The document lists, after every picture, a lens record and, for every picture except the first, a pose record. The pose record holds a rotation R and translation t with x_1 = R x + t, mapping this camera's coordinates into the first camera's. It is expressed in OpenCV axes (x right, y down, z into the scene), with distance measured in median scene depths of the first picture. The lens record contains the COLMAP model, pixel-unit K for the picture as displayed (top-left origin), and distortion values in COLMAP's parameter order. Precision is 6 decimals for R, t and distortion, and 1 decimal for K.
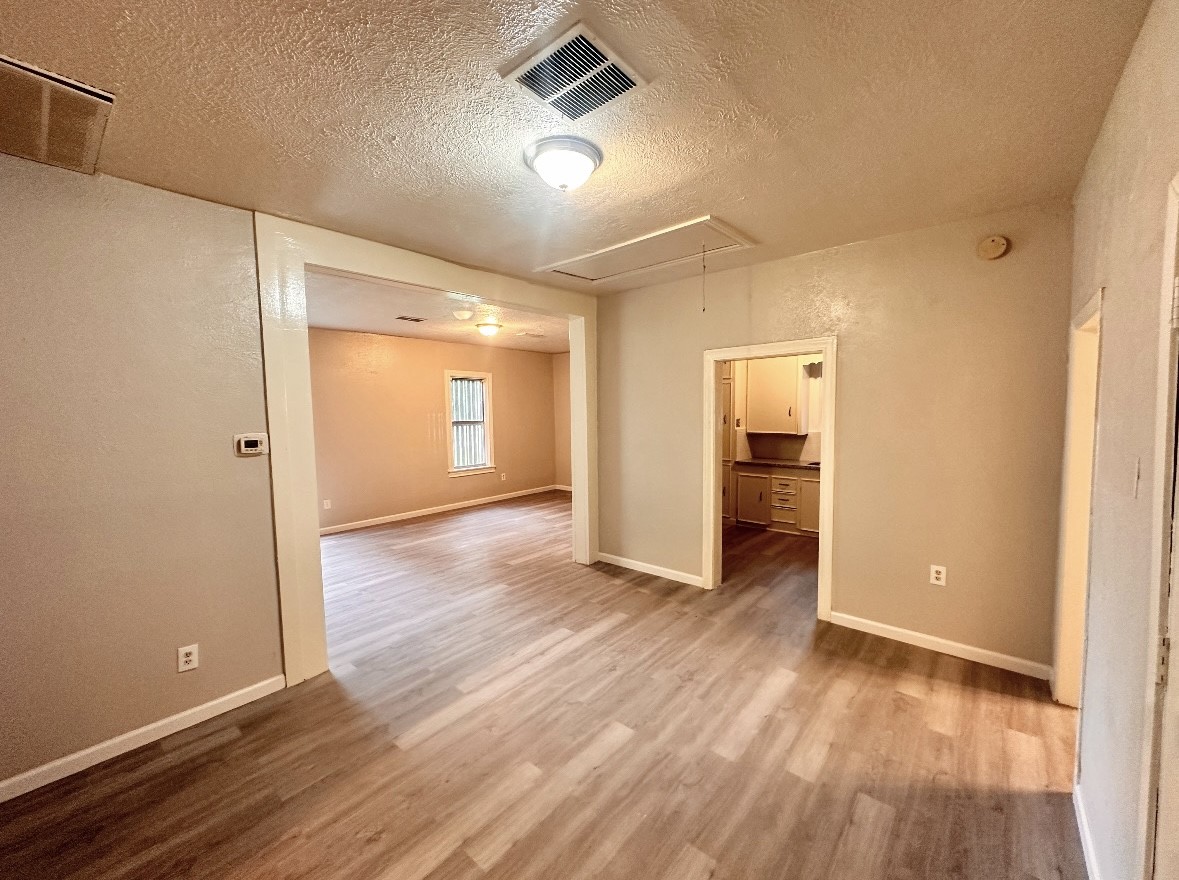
lens RADIAL K [[470.1, 0, 591.6], [0, 470.1, 442.7], [0, 0, 1]] dist [-0.001310, -0.000002]
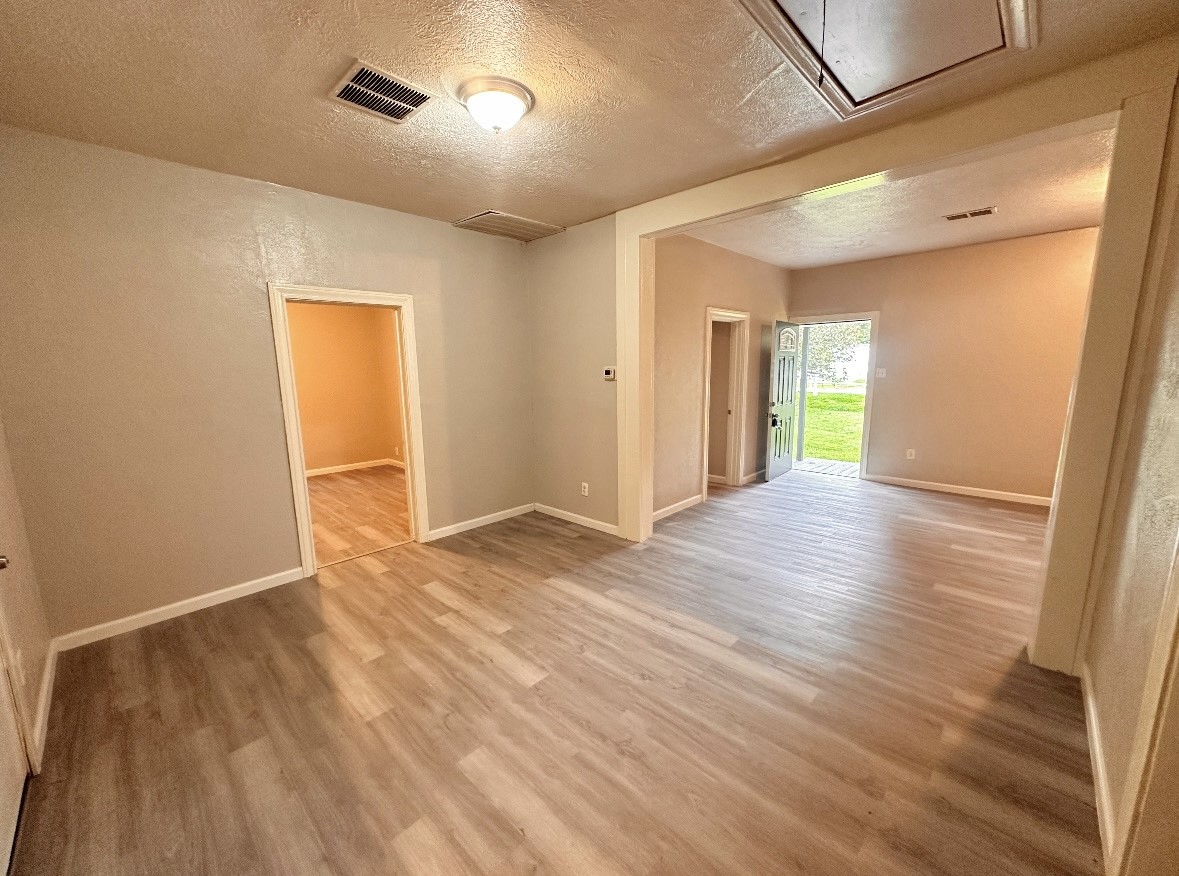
lens RADIAL K [[470.1, 0, 587.6], [0, 470.1, 439.8], [0, 0, 1]] dist [-0.001310, -0.000002]
pose [[-0.058235, 0.175513, -0.982753, 0.843861], [-0.055189, 0.982352, 0.178712, -0.052651], [0.996776, 0.064644, -0.047520, 1.018290]]
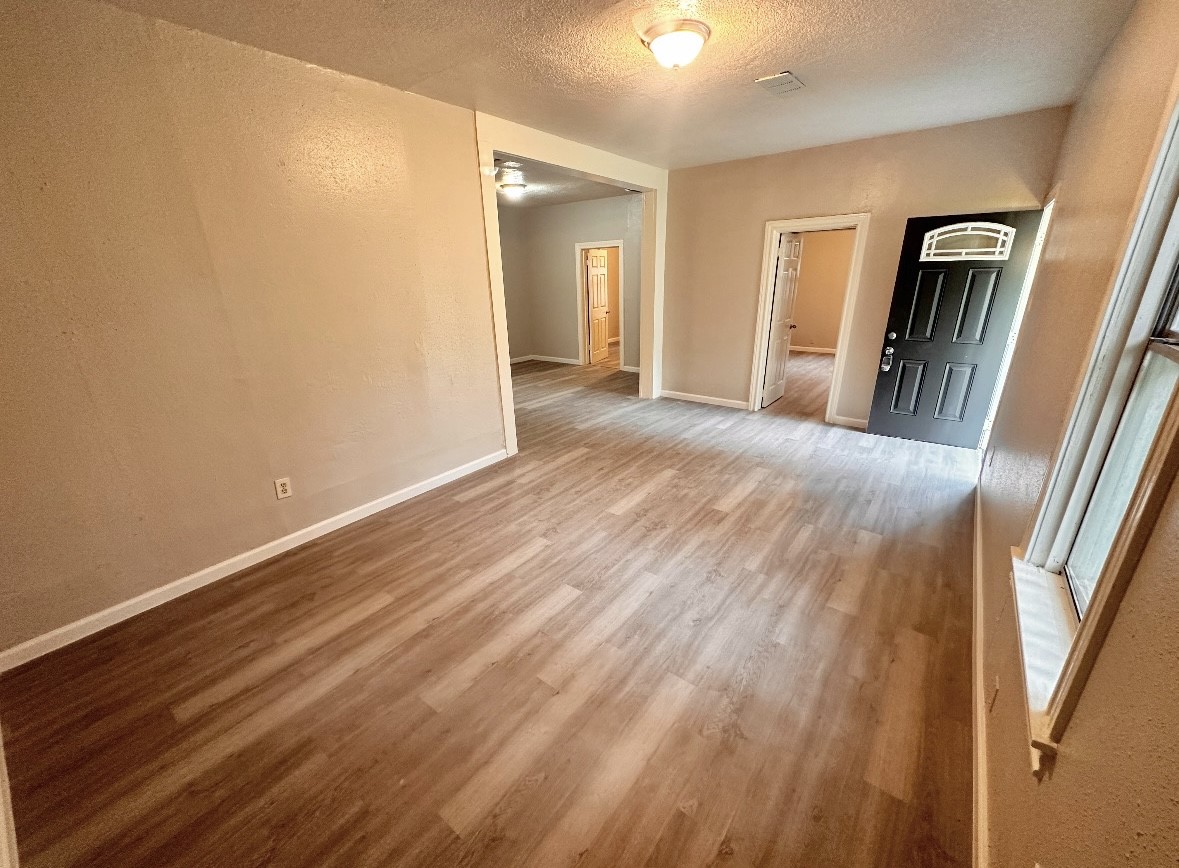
lens RADIAL K [[470.1, 0, 590.7], [0, 470.1, 434.1], [0, 0, 1]] dist [-0.001310, -0.000002]
pose [[-0.998001, 0.050132, -0.038491, -0.279919], [0.030762, 0.917272, 0.397072, -0.257410], [0.055212, 0.395094, -0.916980, 3.457700]]
